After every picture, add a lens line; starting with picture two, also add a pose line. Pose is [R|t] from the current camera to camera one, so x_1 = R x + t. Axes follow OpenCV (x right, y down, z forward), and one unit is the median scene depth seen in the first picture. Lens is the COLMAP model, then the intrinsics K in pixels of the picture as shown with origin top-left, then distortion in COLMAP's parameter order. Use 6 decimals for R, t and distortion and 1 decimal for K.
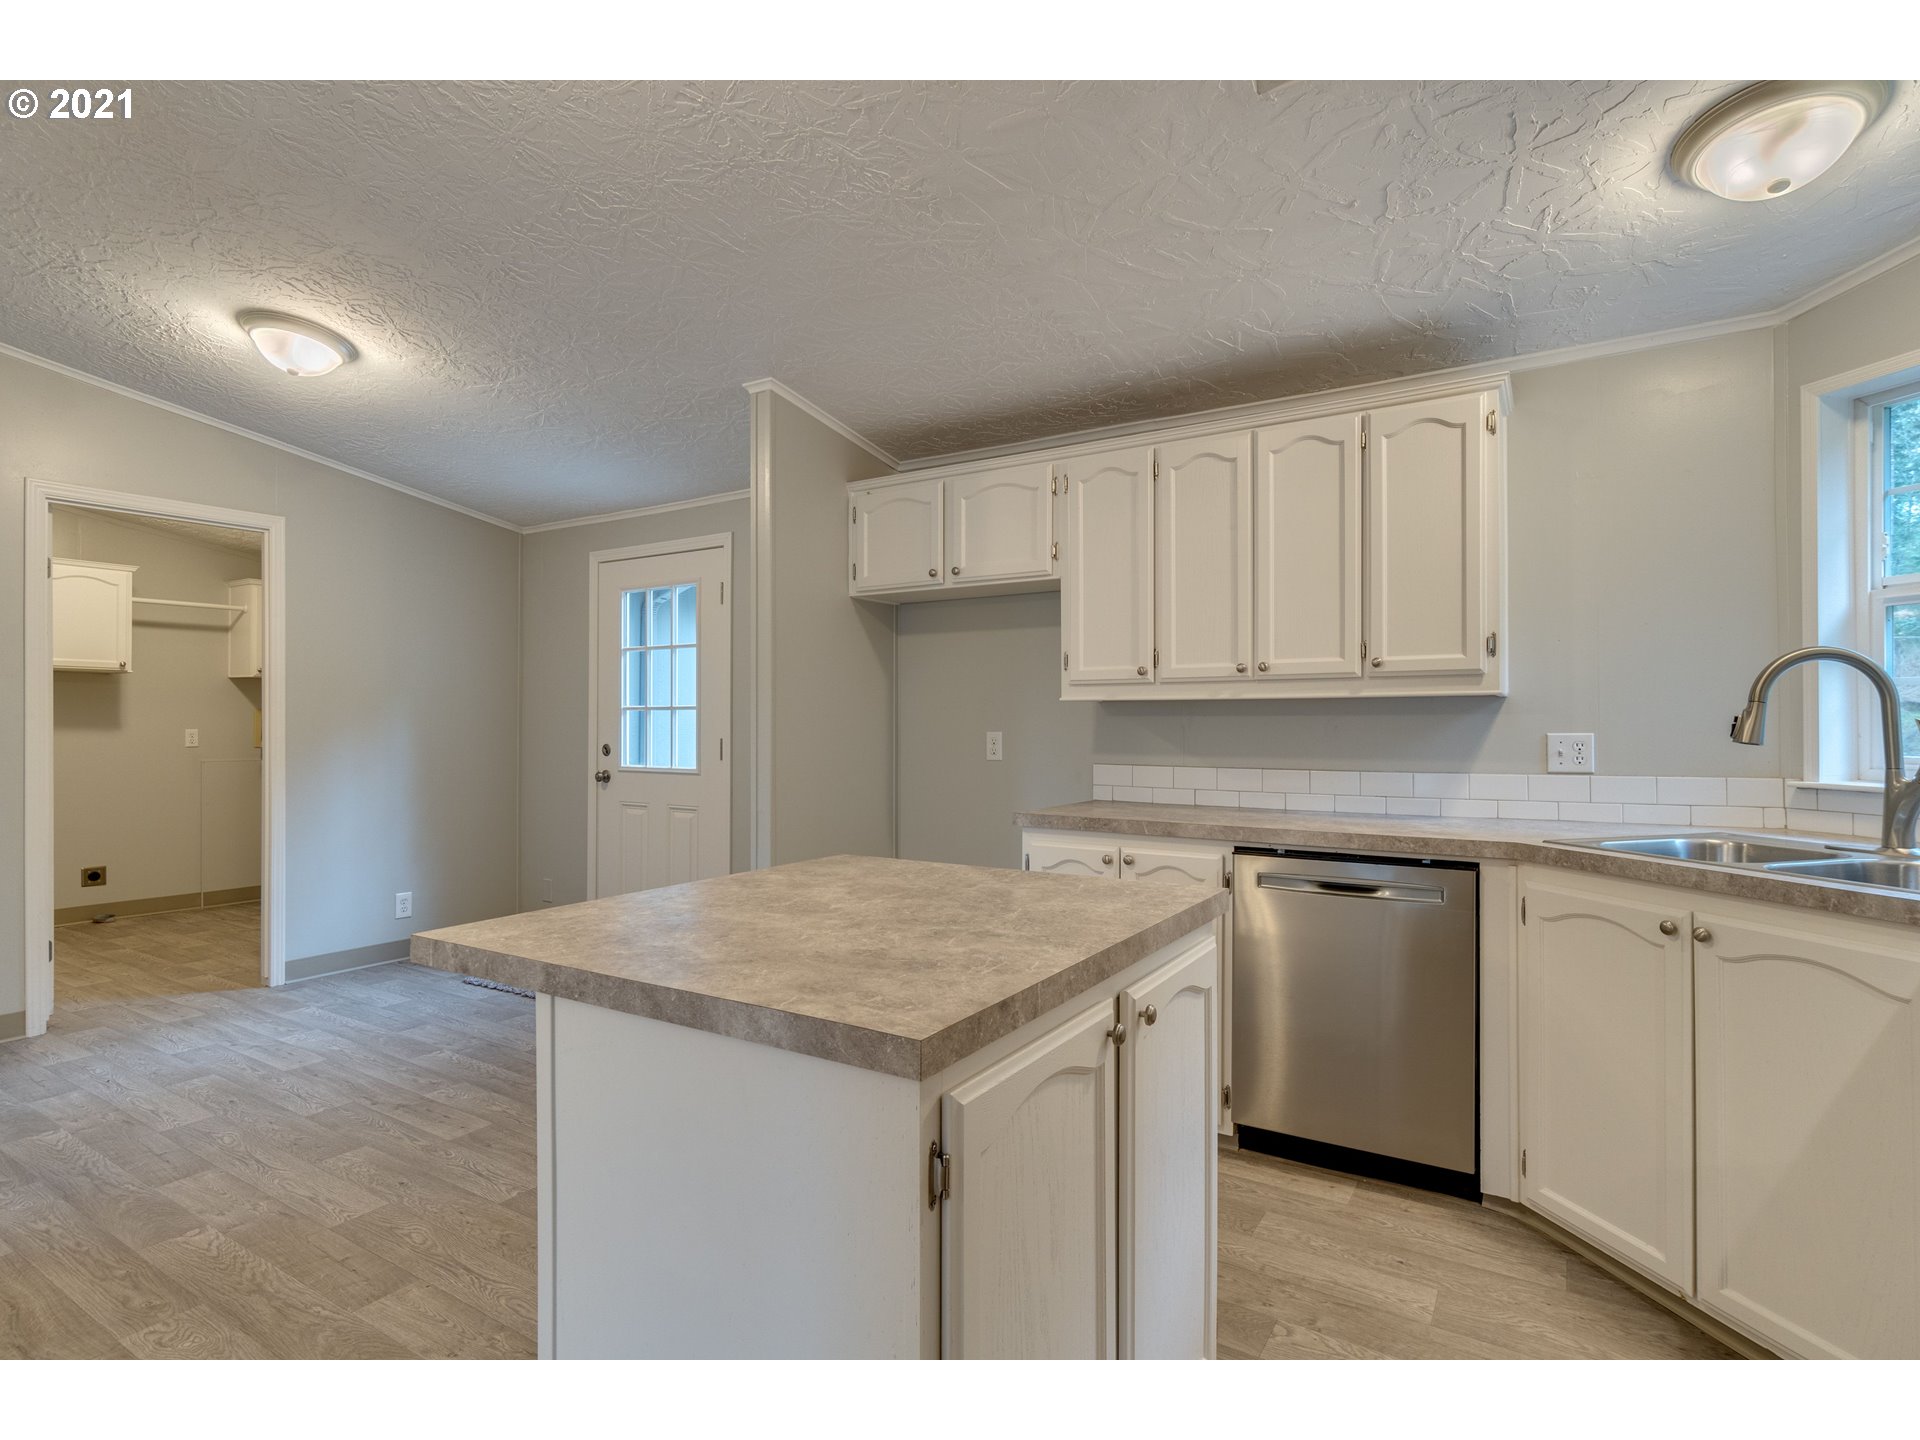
lens RADIAL K [[975.5, 0, 960.6], [0, 975.5, 722.8], [0, 0, 1]] dist [-0.002956, 0.001210]
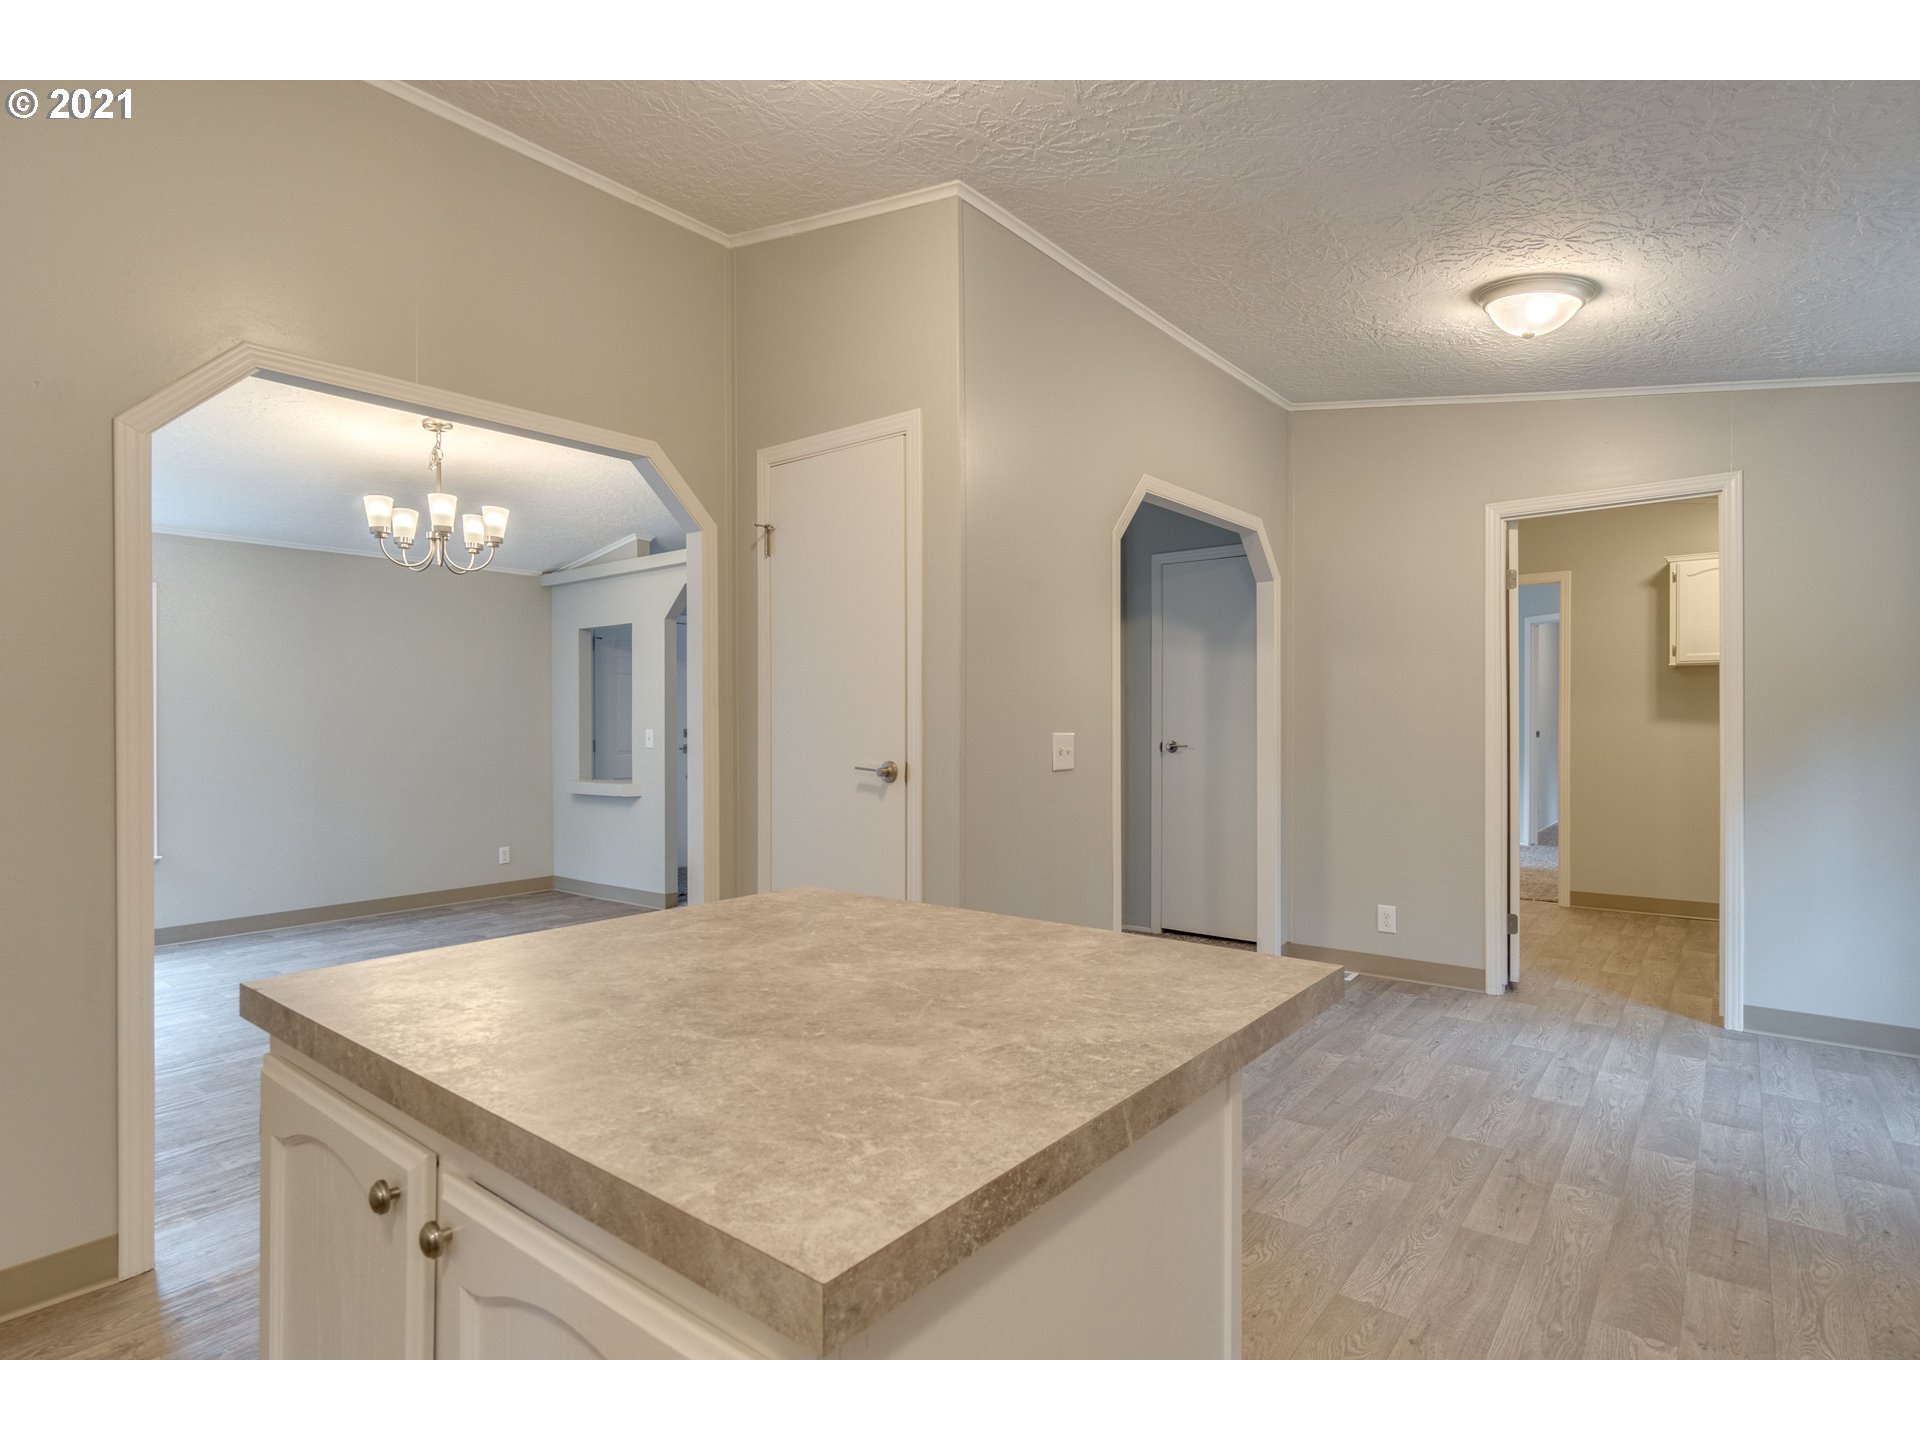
lens RADIAL K [[975.5, 0, 960.6], [0, 975.5, 722.8], [0, 0, 1]] dist [-0.002956, 0.001210]
pose [[-0.116796, -0.002154, -0.993154, 0.197121], [0.003454, 0.999991, -0.002575, 0.002648], [0.993150, -0.003731, -0.116788, 0.393912]]
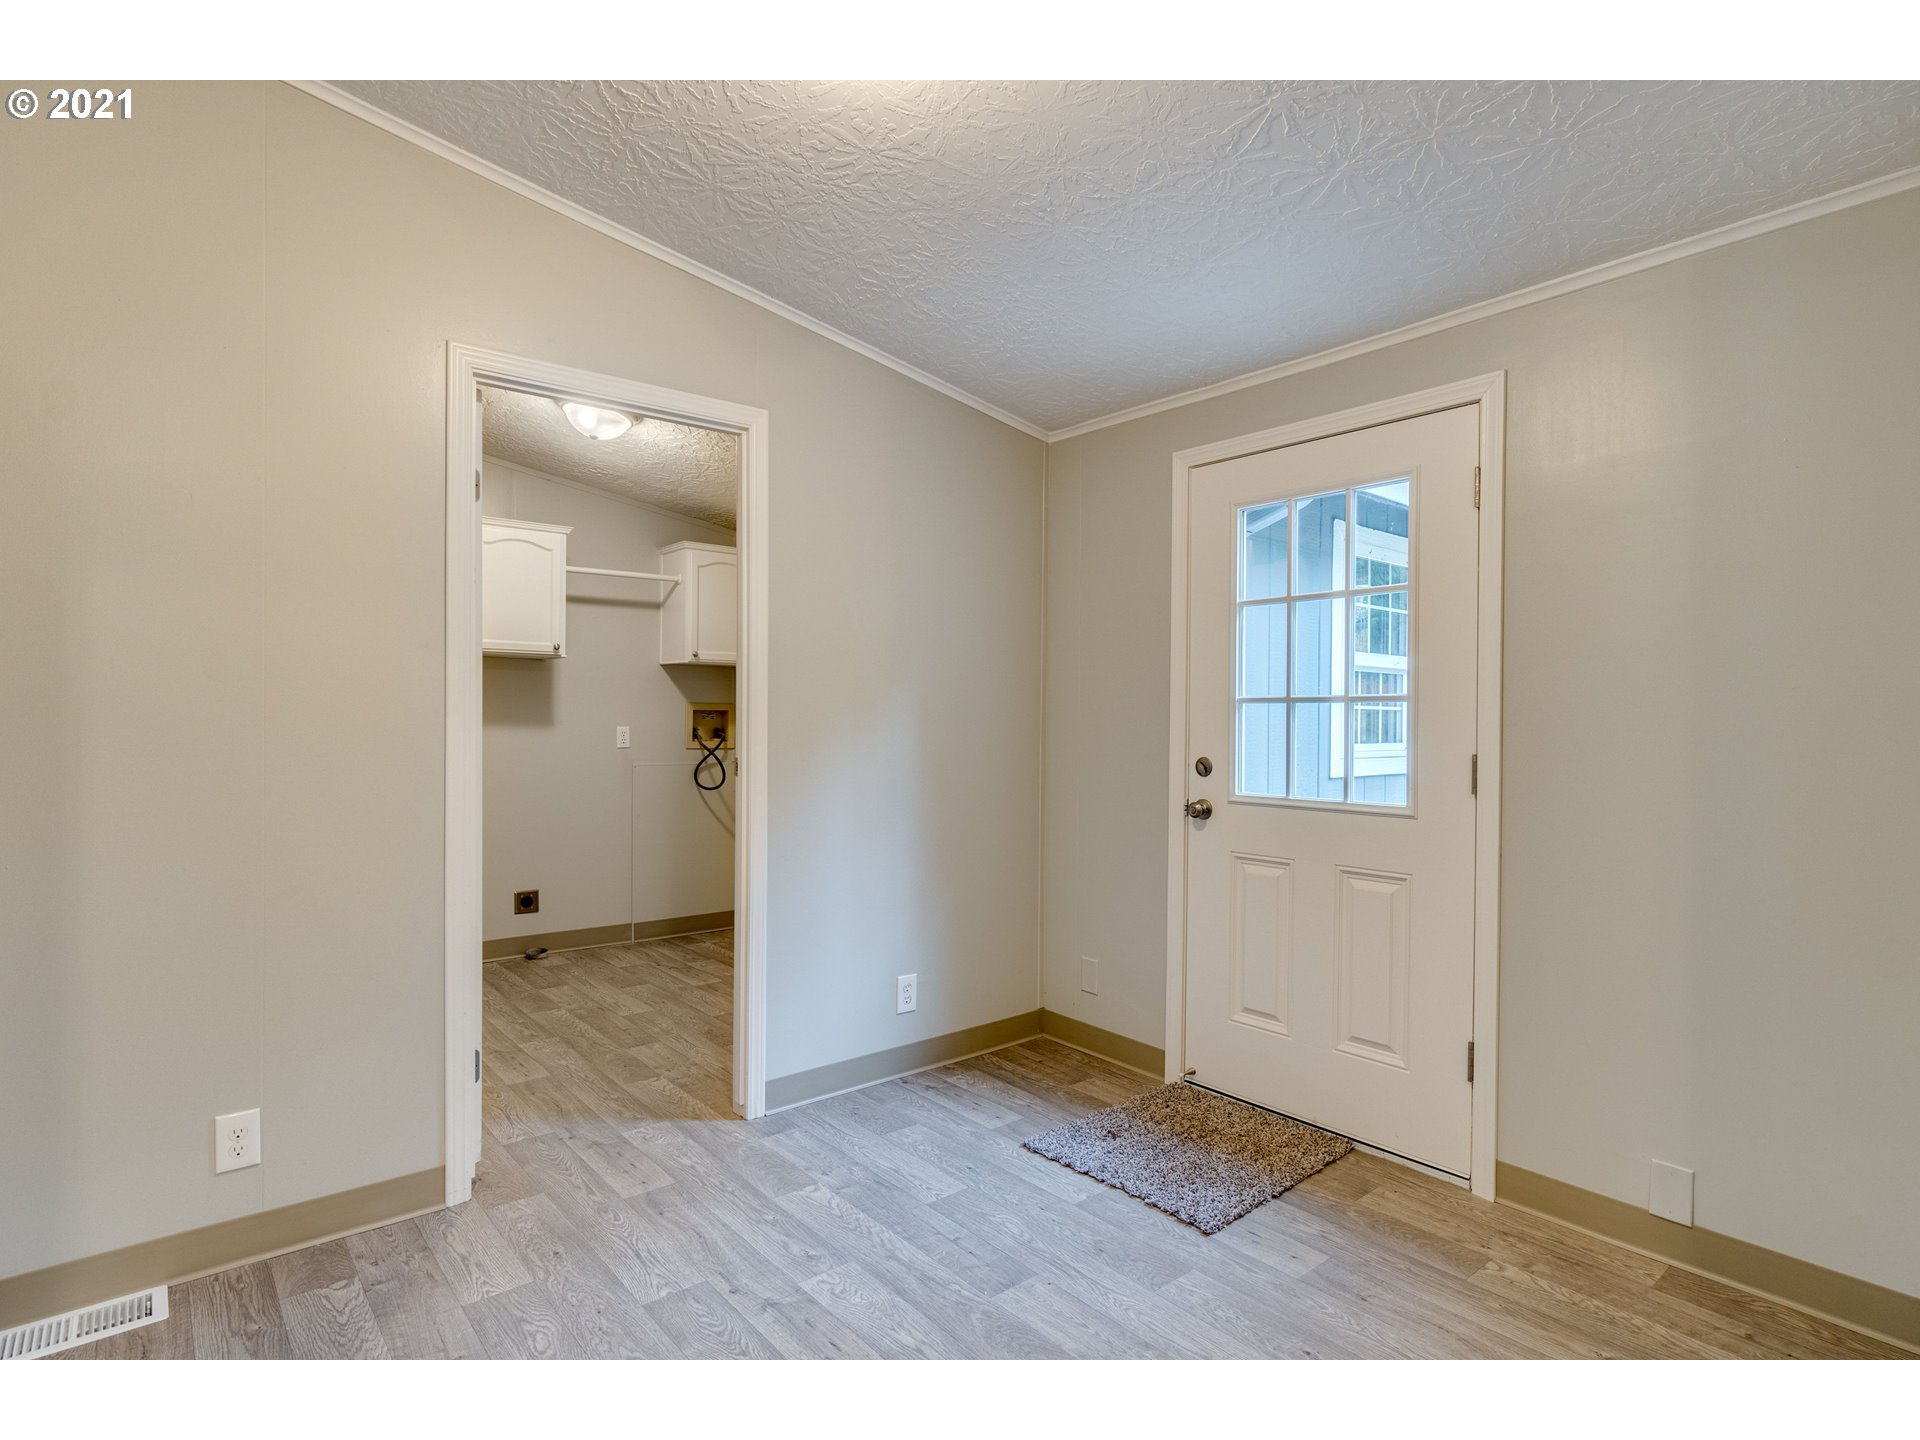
lens RADIAL K [[996.7, 0, 954.4], [0, 996.7, 720.8], [0, 0, 1]] dist [0.003077, 0.001912]
pose [[0.950071, 0.005954, -0.311976, -0.330155], [-0.005346, 0.999982, 0.002803, -0.002573], [0.311987, -0.000995, 0.950086, 0.362132]]
